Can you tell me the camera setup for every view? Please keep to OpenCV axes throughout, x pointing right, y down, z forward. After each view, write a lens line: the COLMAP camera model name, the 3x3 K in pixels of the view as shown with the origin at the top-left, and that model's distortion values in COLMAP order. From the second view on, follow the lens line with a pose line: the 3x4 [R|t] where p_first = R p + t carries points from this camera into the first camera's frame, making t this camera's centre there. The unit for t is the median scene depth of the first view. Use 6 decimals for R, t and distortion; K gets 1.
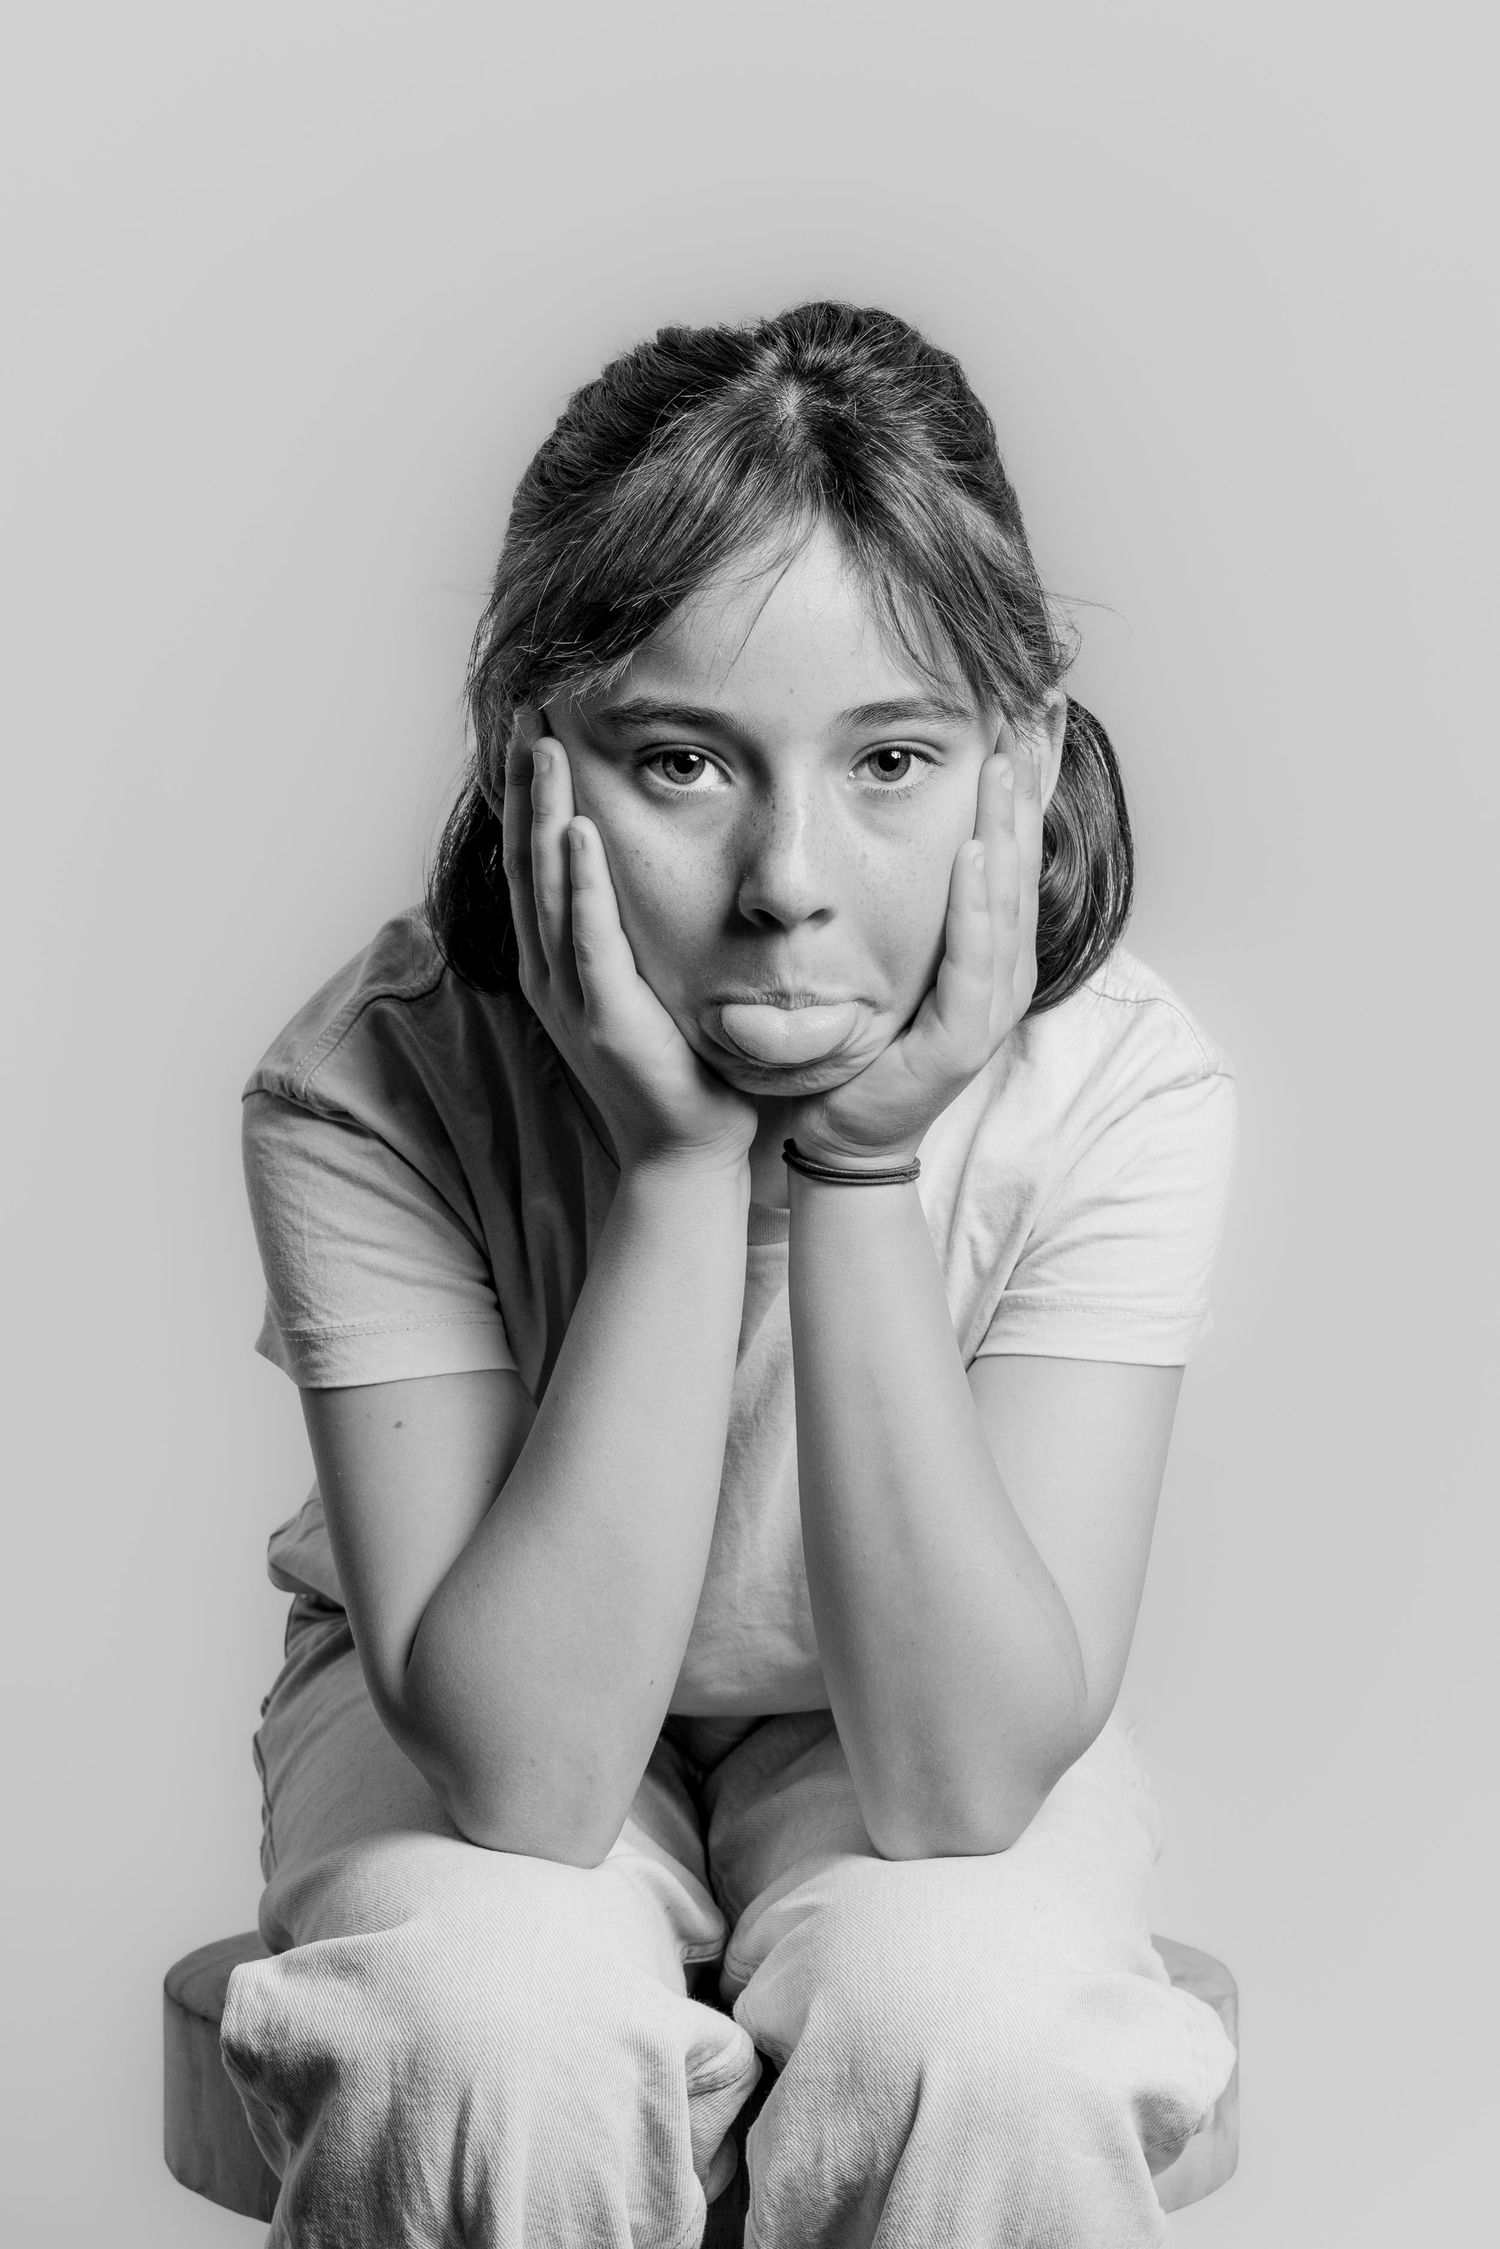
lens RADIAL K [[3665.2, 0, 750.0], [0, 3665.2, 1124.5], [0, 0, 1]] dist [0.022481, 0.102858]
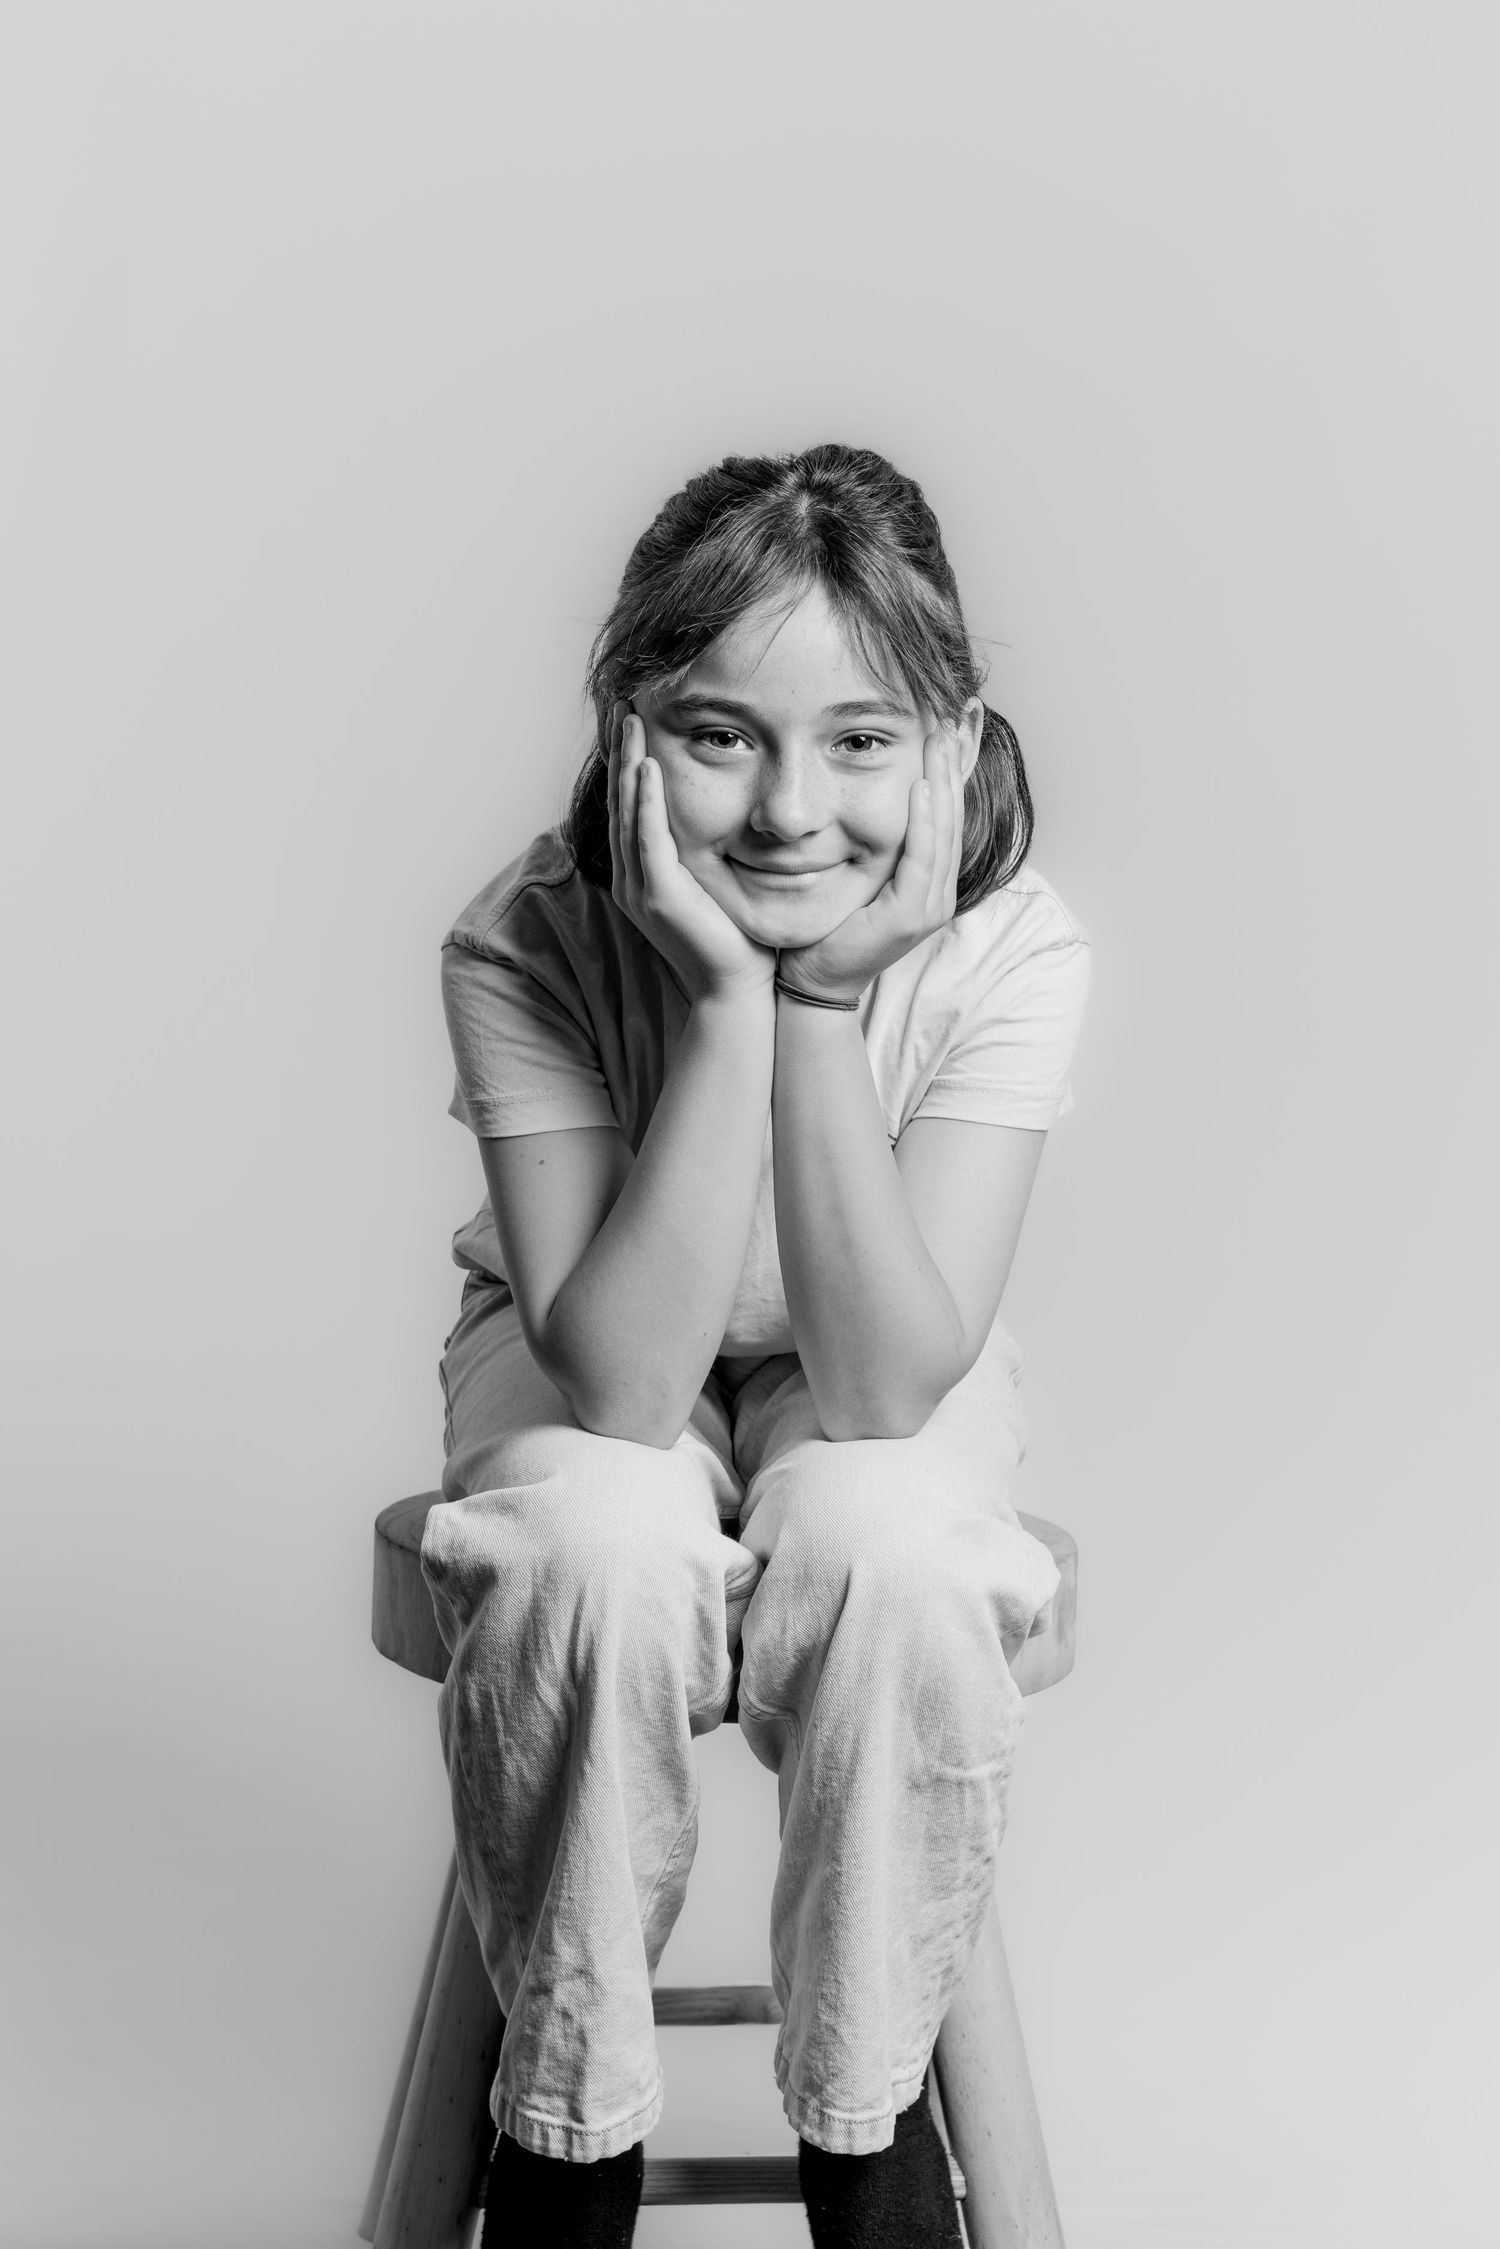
lens RADIAL K [[3665.2, 0, 750.0], [0, 3665.2, 1124.5], [0, 0, 1]] dist [0.022481, 0.102858]
pose [[0.996593, 0.020611, 0.079861, -0.130716], [-0.020885, 0.999779, 0.002598, 0.060208], [-0.079790, -0.004257, 0.996803, -0.543303]]
